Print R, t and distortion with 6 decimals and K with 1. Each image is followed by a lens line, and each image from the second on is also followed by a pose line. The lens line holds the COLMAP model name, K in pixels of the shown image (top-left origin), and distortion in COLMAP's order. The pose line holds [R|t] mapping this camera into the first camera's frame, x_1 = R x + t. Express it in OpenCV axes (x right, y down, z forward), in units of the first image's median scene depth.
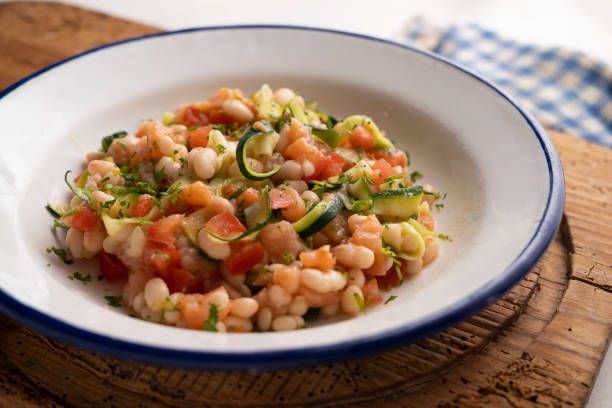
lens RADIAL K [[965.8, 0, 306.0], [0, 965.8, 204.0], [0, 0, 1]] dist [-0.017499, 0.005285]
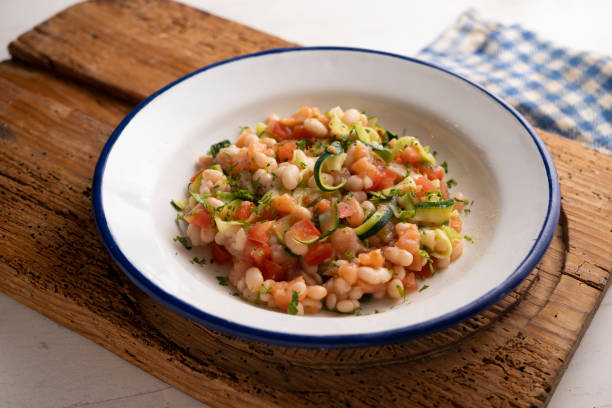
lens RADIAL K [[965.8, 0, 306.0], [0, 965.8, 204.0], [0, 0, 1]] dist [-0.017499, 0.005285]
pose [[0.997237, 0.039940, -0.062639, 0.002159], [-0.032089, 0.992049, 0.121693, -0.174457], [0.067001, -0.119346, 0.990589, -0.336931]]
